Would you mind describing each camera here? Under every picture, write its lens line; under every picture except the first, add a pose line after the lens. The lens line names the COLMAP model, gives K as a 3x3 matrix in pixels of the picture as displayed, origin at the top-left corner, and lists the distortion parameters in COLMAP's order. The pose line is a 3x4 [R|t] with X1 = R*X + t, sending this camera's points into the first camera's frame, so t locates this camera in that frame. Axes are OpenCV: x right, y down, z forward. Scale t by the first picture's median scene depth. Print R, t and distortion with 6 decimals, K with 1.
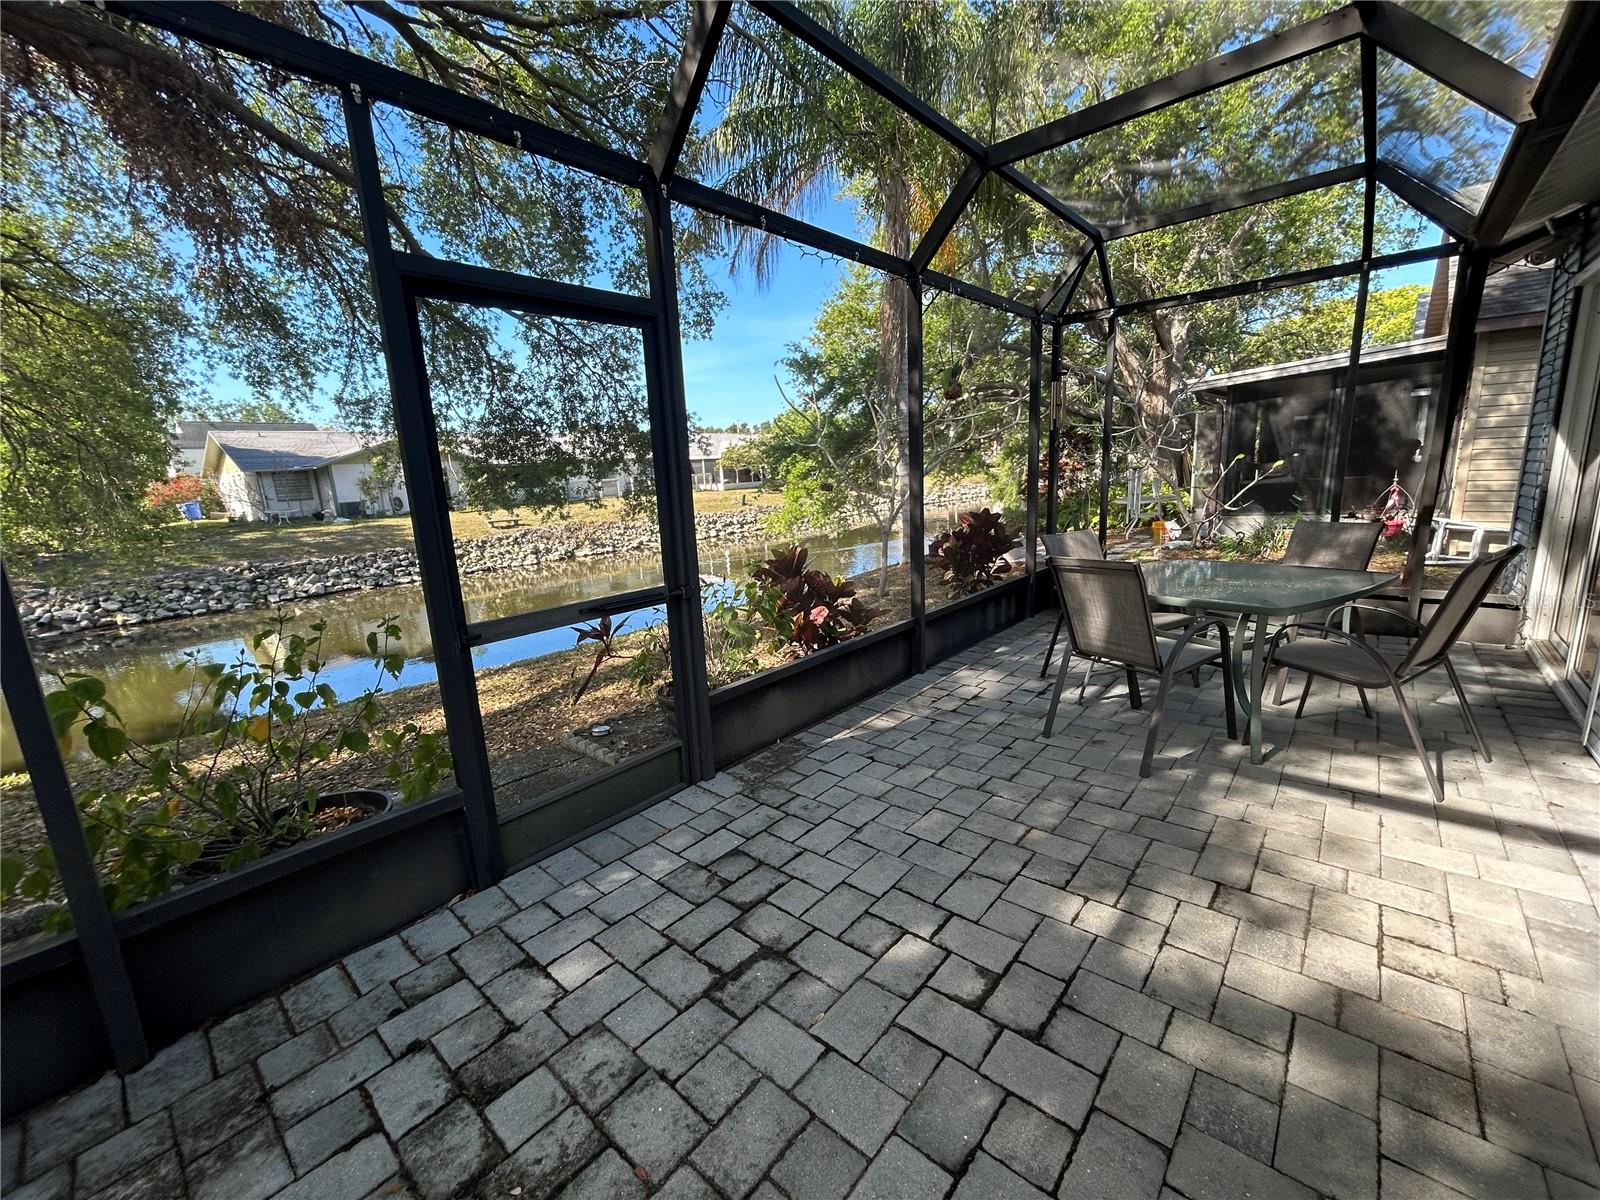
lens RADIAL K [[649.6, 0, 808.2], [0, 649.6, 602.0], [0, 0, 1]] dist [-0.001293, 0.002020]
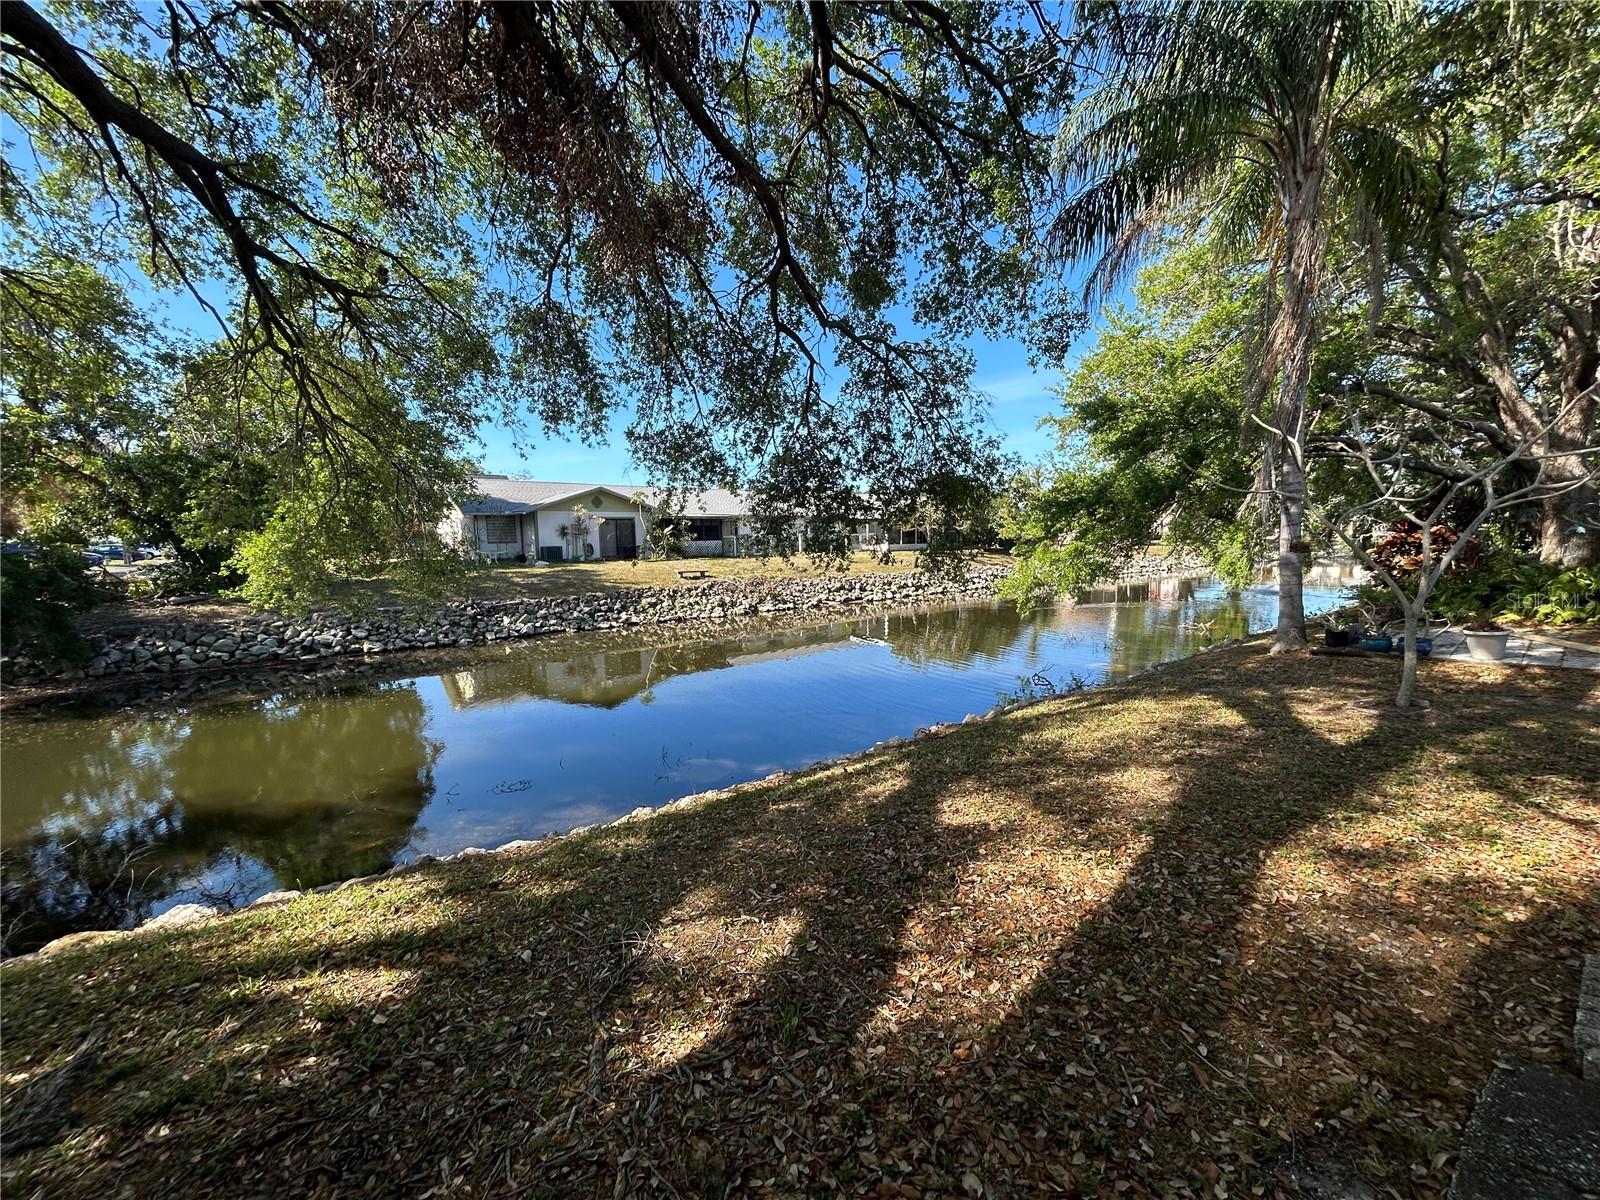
lens RADIAL K [[649.6, 0, 803.2], [0, 649.6, 606.8], [0, 0, 1]] dist [-0.001293, 0.002020]
pose [[0.982723, 0.058072, -0.175734, -0.151054], [-0.073386, 0.993933, -0.081931, -0.002801], [0.169910, 0.093412, 0.981022, 0.073469]]
